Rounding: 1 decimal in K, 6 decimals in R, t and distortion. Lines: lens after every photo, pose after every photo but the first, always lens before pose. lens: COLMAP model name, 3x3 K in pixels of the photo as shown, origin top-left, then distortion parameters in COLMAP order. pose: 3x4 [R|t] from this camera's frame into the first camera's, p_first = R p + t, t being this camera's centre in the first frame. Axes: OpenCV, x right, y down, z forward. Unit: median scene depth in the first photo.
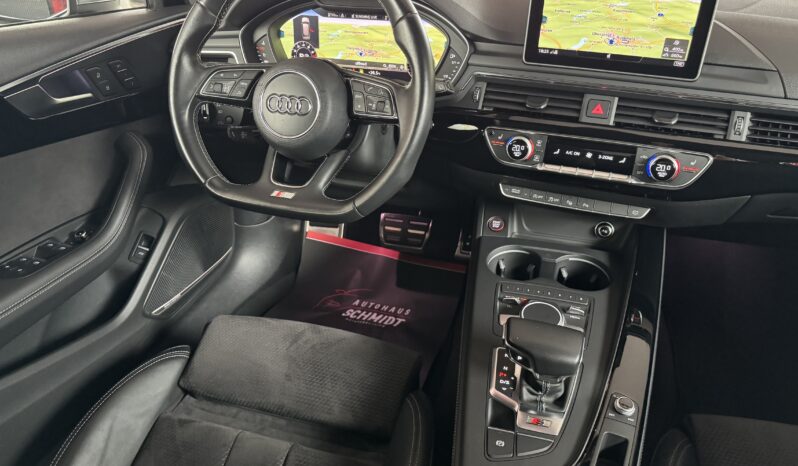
lens RADIAL K [[560.8, 0, 400.6], [0, 560.8, 232.5], [0, 0, 1]] dist [0.111610, -0.185532]
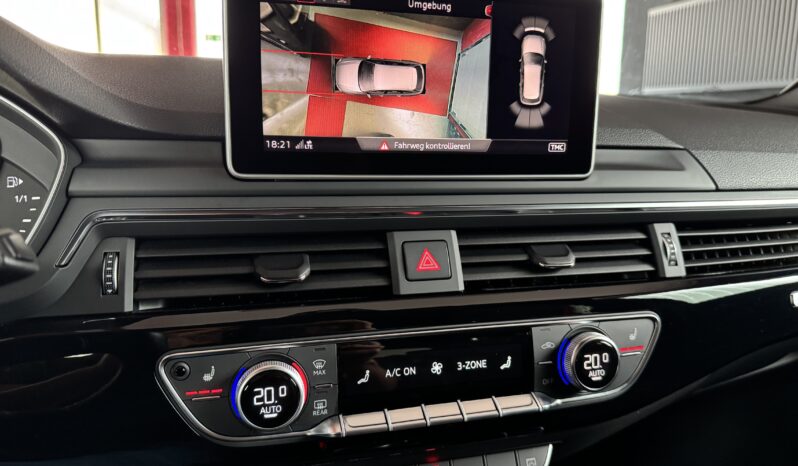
lens RADIAL K [[564.2, 0, 387.9], [0, 564.2, 233.9], [0, 0, 1]] dist [0.005416, -0.002080]
pose [[0.782352, -0.114796, 0.612166, 0.060041], [0.288323, 0.937966, -0.192588, -0.158668], [-0.552082, 0.327173, 0.766918, 0.665624]]
